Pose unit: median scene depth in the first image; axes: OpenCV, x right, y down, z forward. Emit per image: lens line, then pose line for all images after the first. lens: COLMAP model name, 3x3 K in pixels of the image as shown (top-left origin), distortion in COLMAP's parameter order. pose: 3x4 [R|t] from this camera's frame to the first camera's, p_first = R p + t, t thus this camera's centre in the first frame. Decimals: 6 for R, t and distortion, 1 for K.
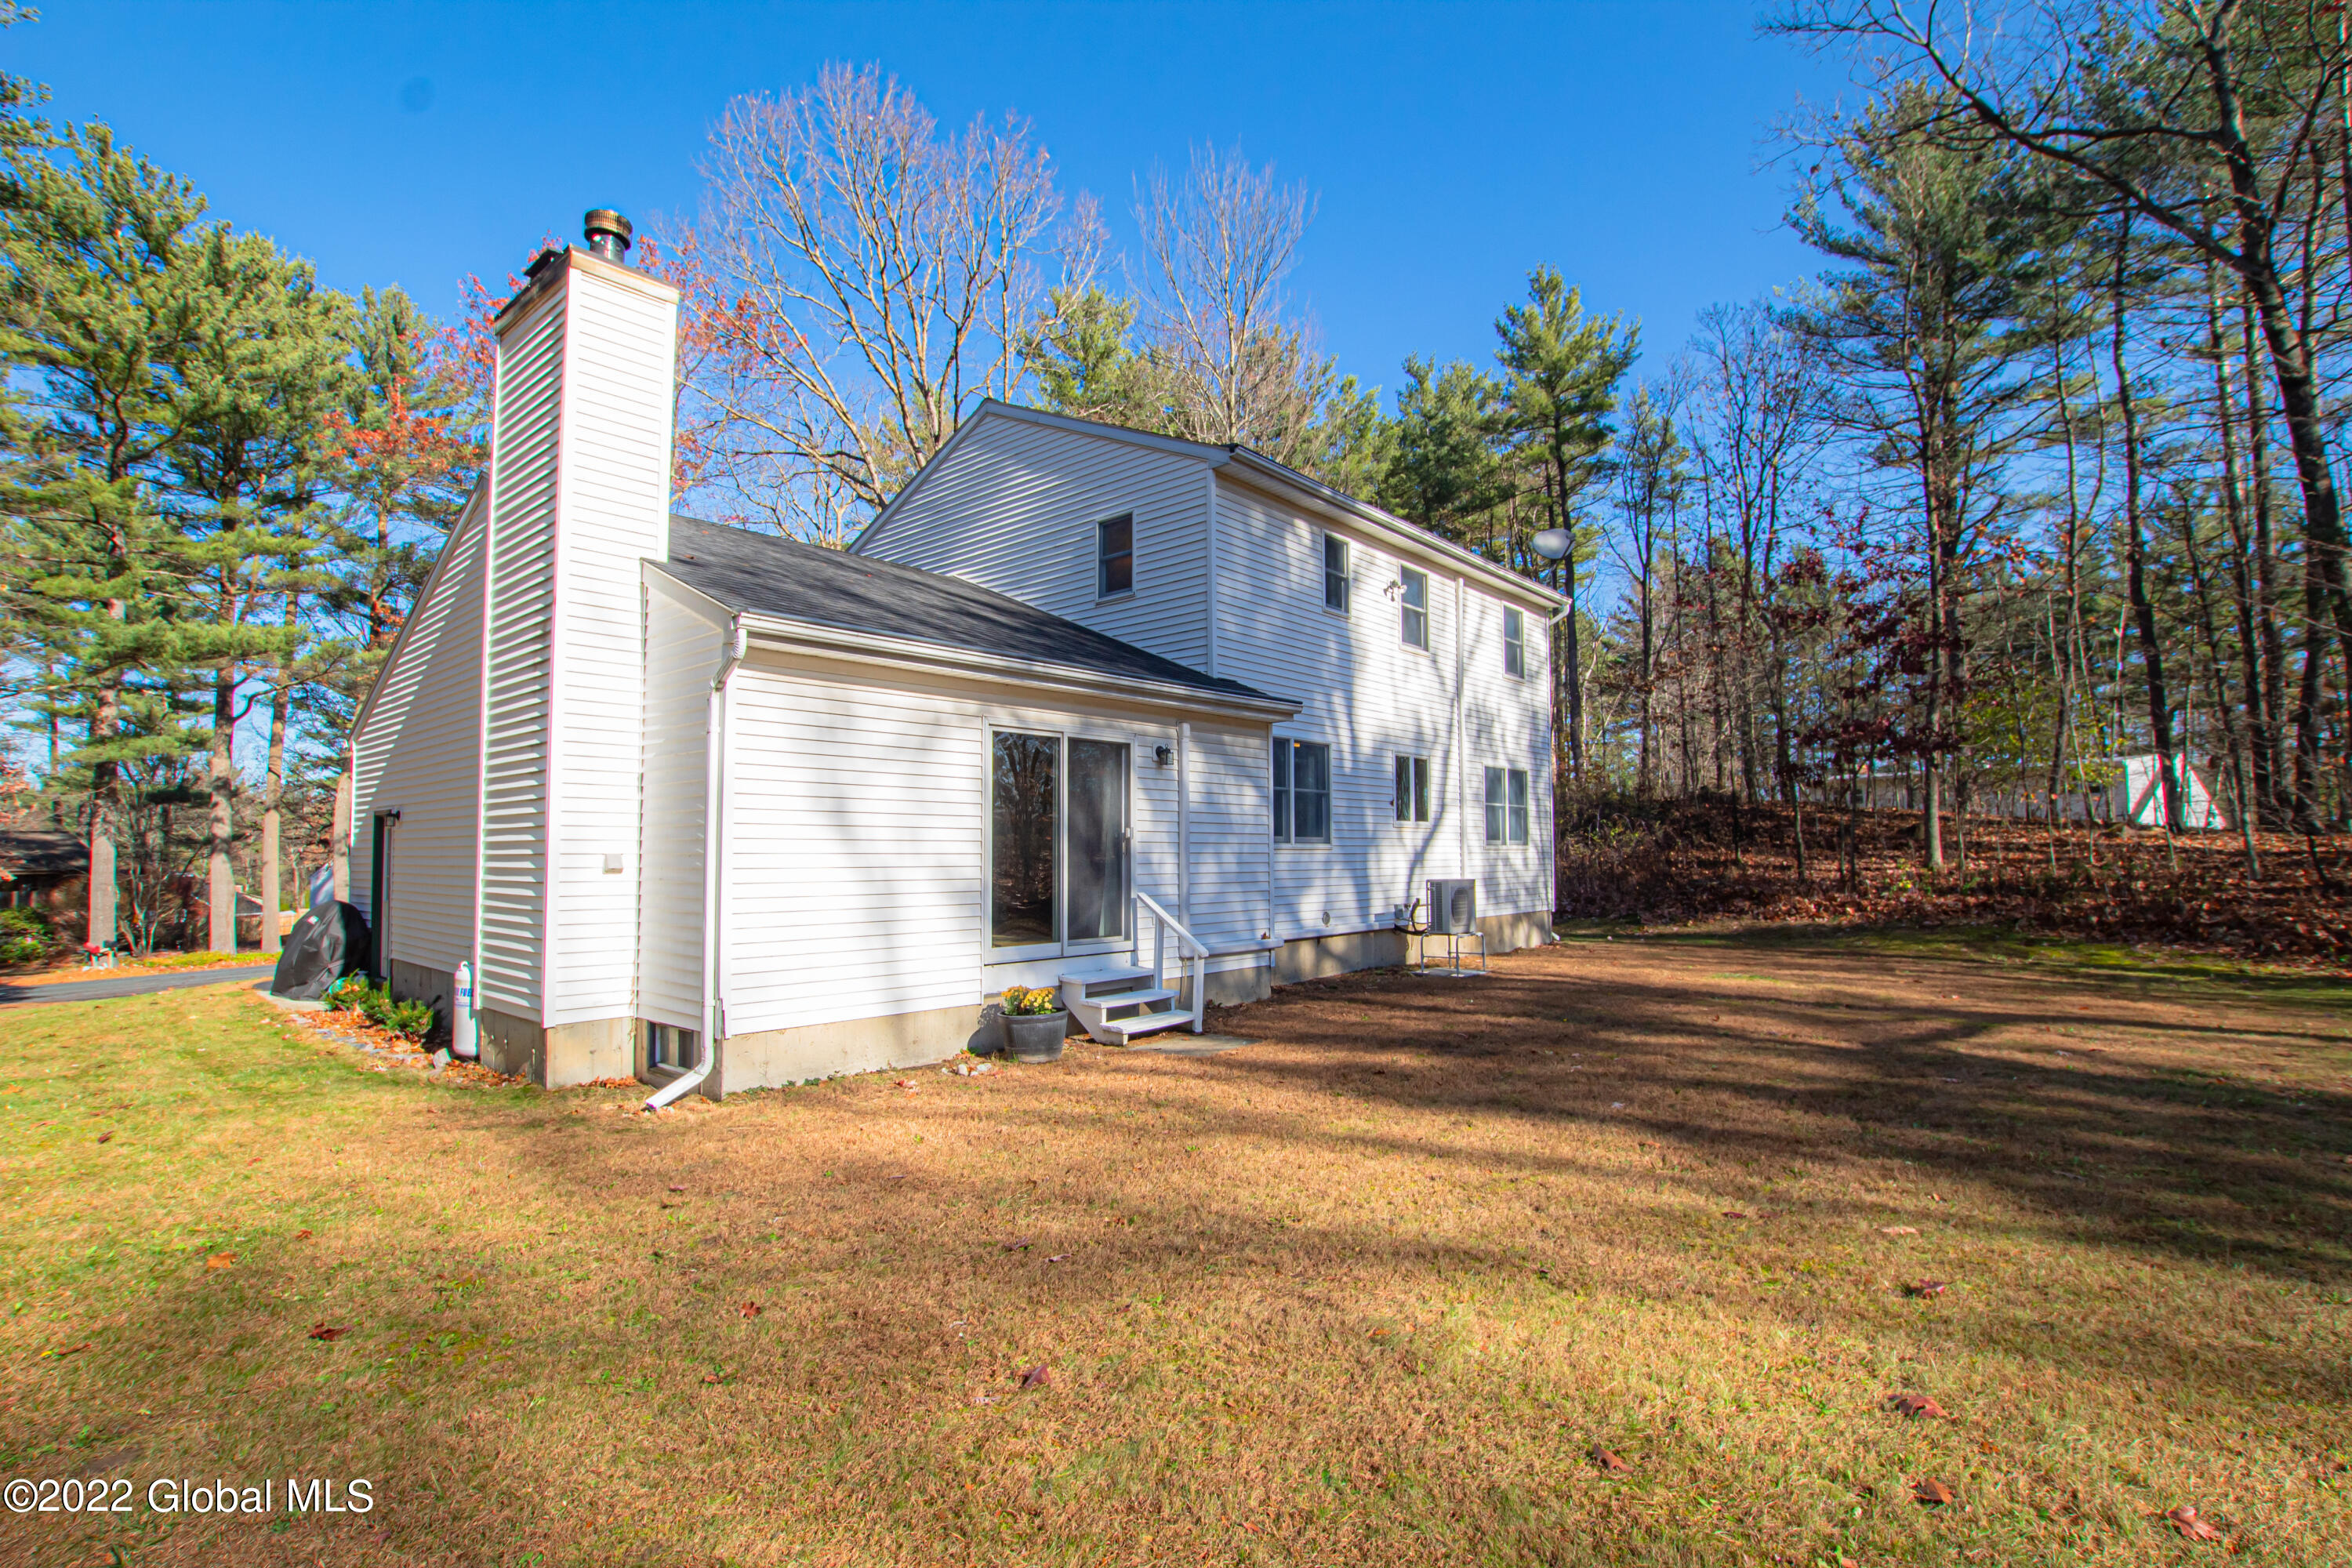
lens RADIAL K [[1090.4, 0, 1176.0], [0, 1090.4, 792.0], [0, 0, 1]] dist [-0.027432, 0.001383]
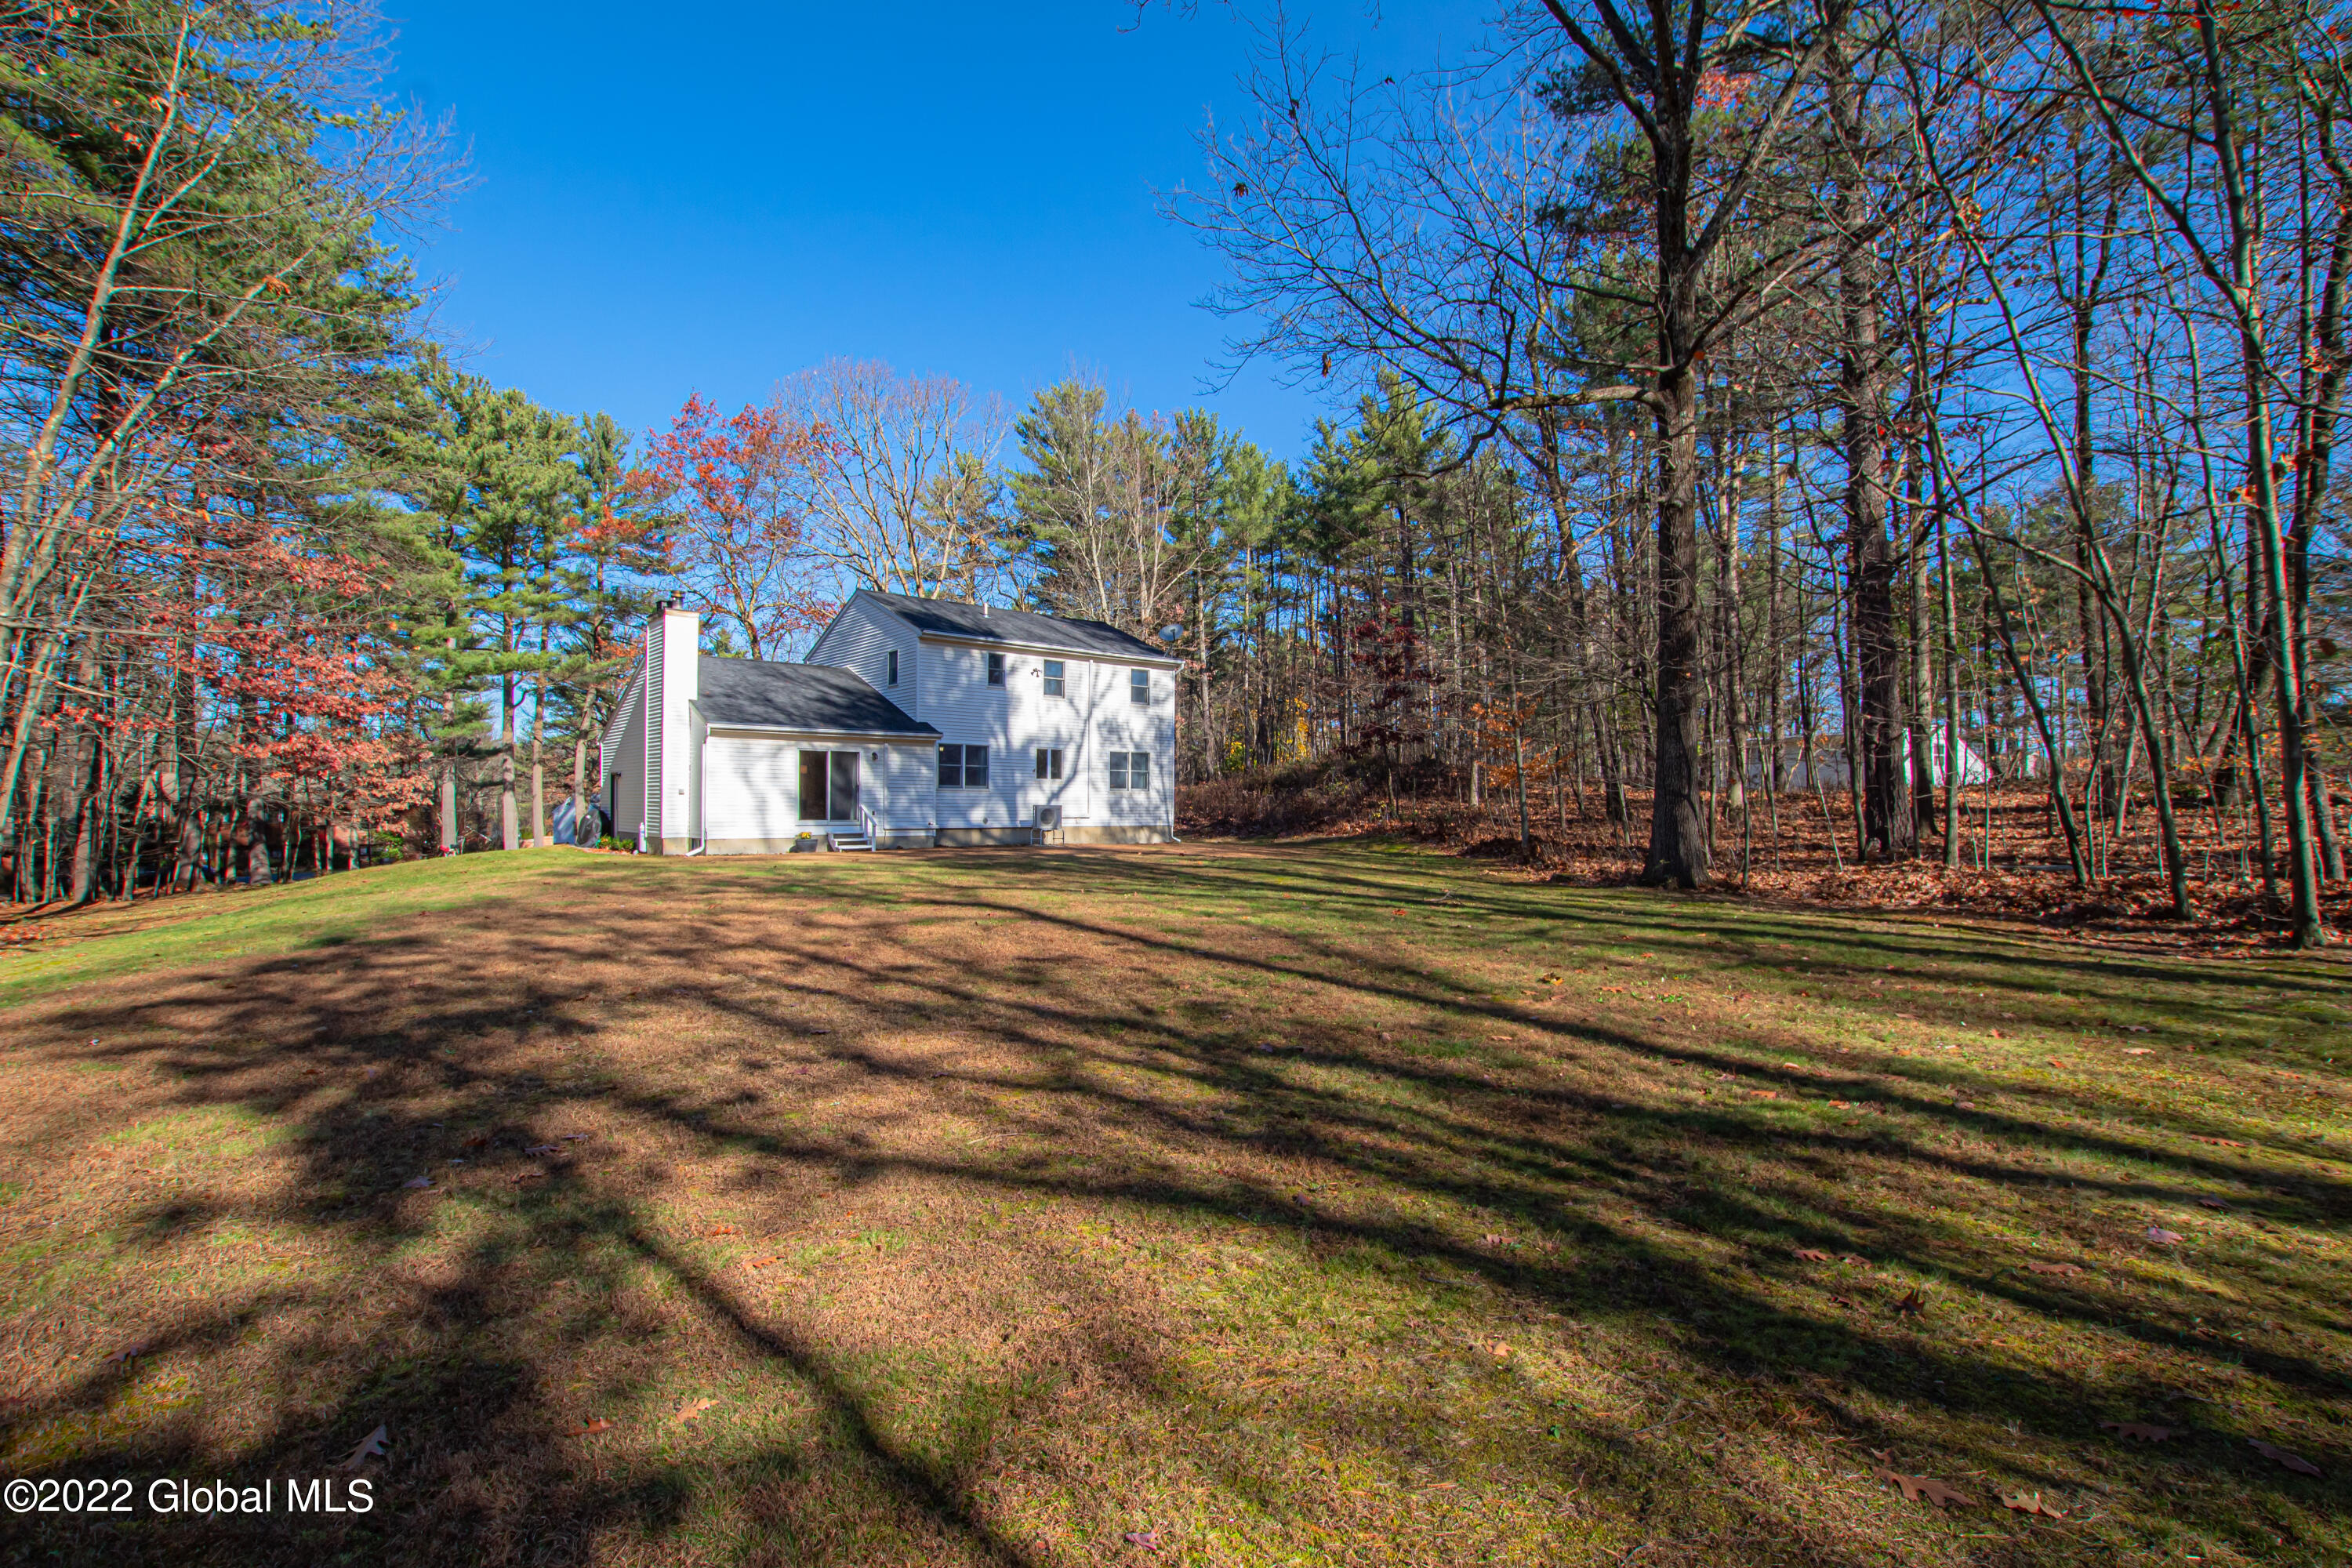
lens RADIAL K [[1073.0, 0, 1166.1], [0, 1073.0, 798.7], [0, 0, 1]] dist [-0.001894, 0.000065]
pose [[0.988994, 0.009269, -0.147666, 0.780807], [-0.001338, 0.998555, 0.053717, -0.049776], [0.147950, -0.052928, 0.987578, -1.106603]]
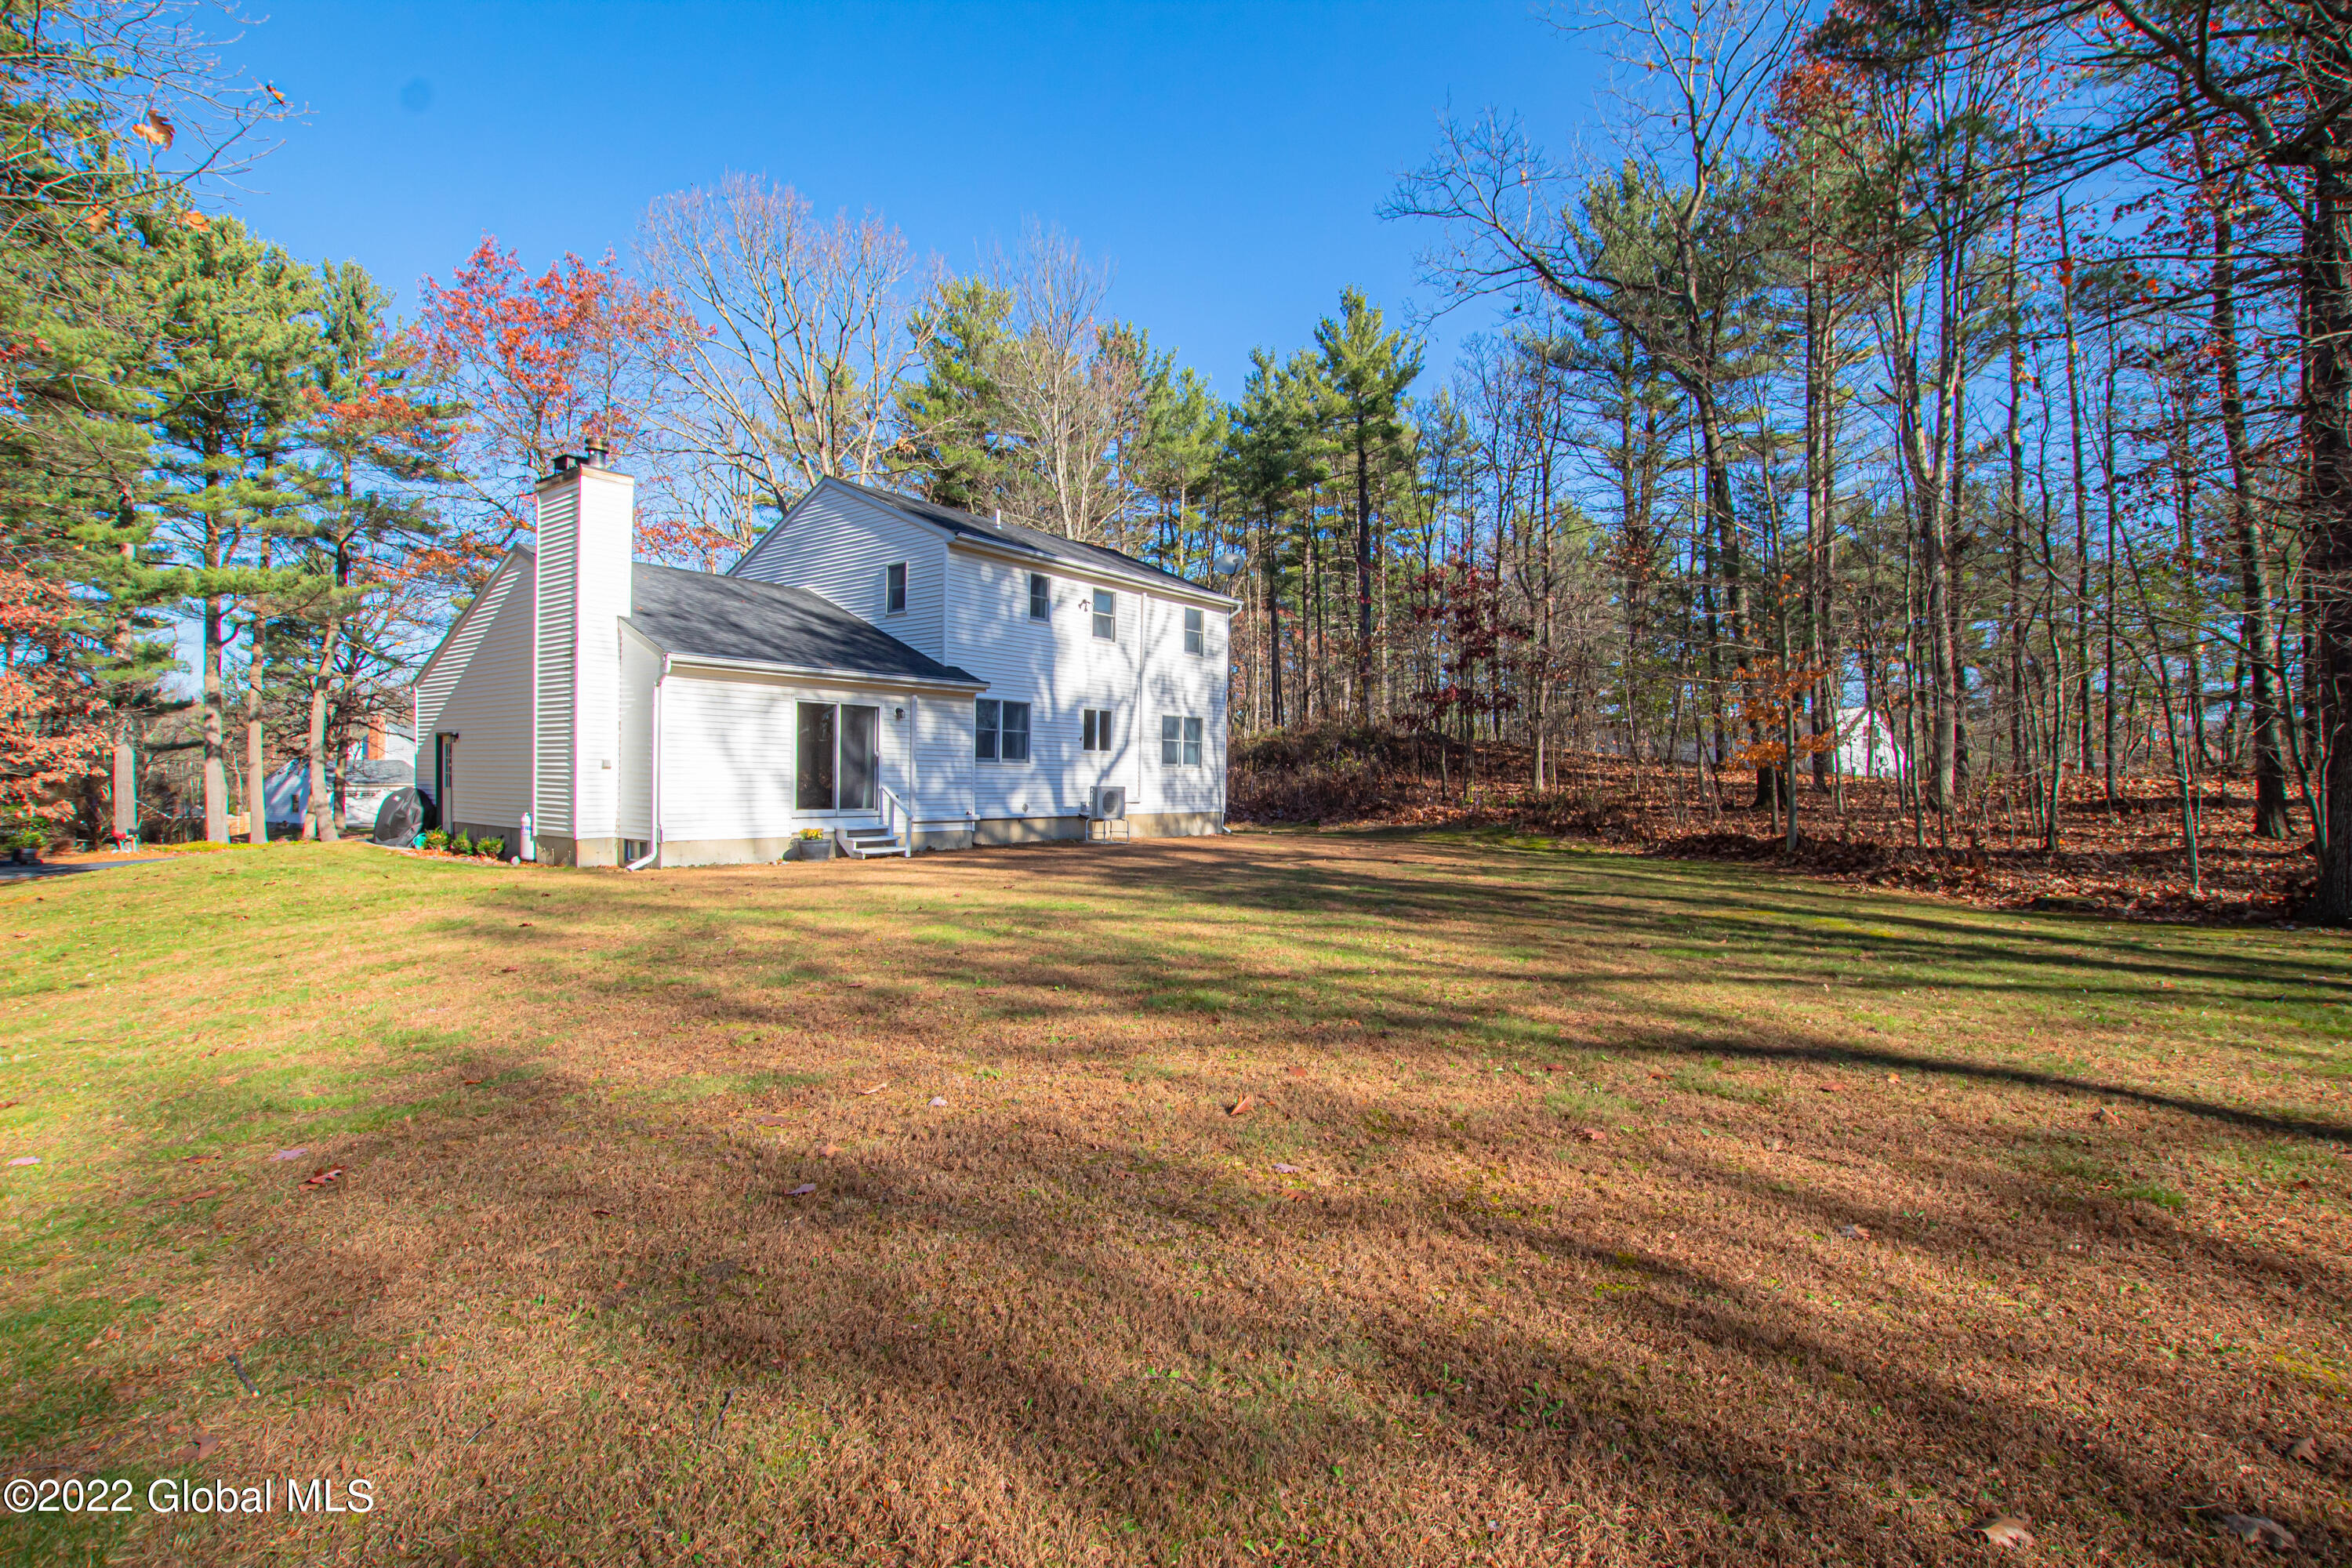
lens RADIAL K [[1090.4, 0, 1176.0], [0, 1090.4, 792.0], [0, 0, 1]] dist [-0.027432, 0.001383]
pose [[0.998176, 0.017567, 0.057759, 0.245307], [-0.021590, 0.997329, 0.069773, -0.026926], [-0.056379, -0.070893, 0.995889, -0.613853]]
